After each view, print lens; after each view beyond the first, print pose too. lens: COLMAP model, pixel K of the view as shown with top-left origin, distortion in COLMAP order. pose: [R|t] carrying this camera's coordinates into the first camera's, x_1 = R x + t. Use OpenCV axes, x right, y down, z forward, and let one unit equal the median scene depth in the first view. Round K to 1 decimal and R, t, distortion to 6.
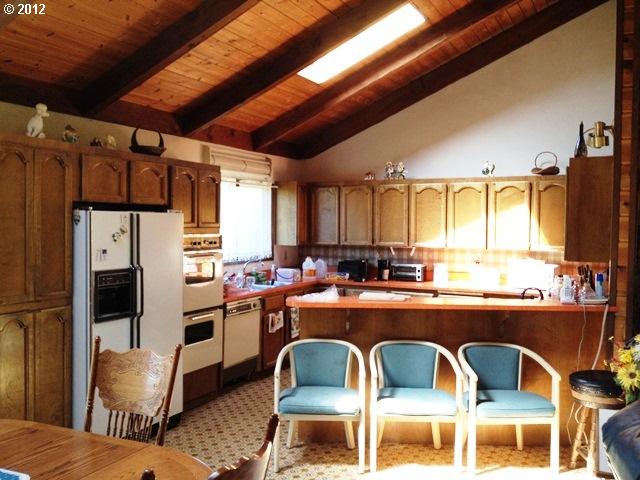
lens RADIAL K [[569.0, 0, 320.0], [0, 569.0, 240.0], [0, 0, 1]] dist [0.006889, 0.004705]
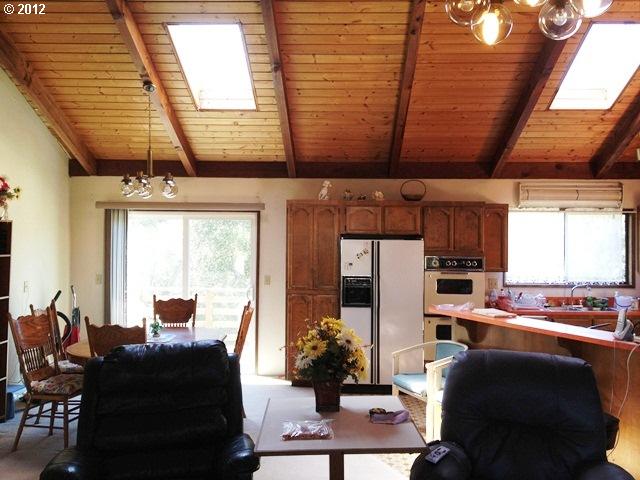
lens RADIAL K [[569.0, 0, 320.0], [0, 569.0, 240.0], [0, 0, 1]] dist [0.006889, 0.004705]
pose [[0.440594, -0.005869, -0.897687, 0.993800], [-0.035738, 0.999071, -0.024073, -0.006600], [0.896995, 0.042688, 0.439975, 0.183359]]
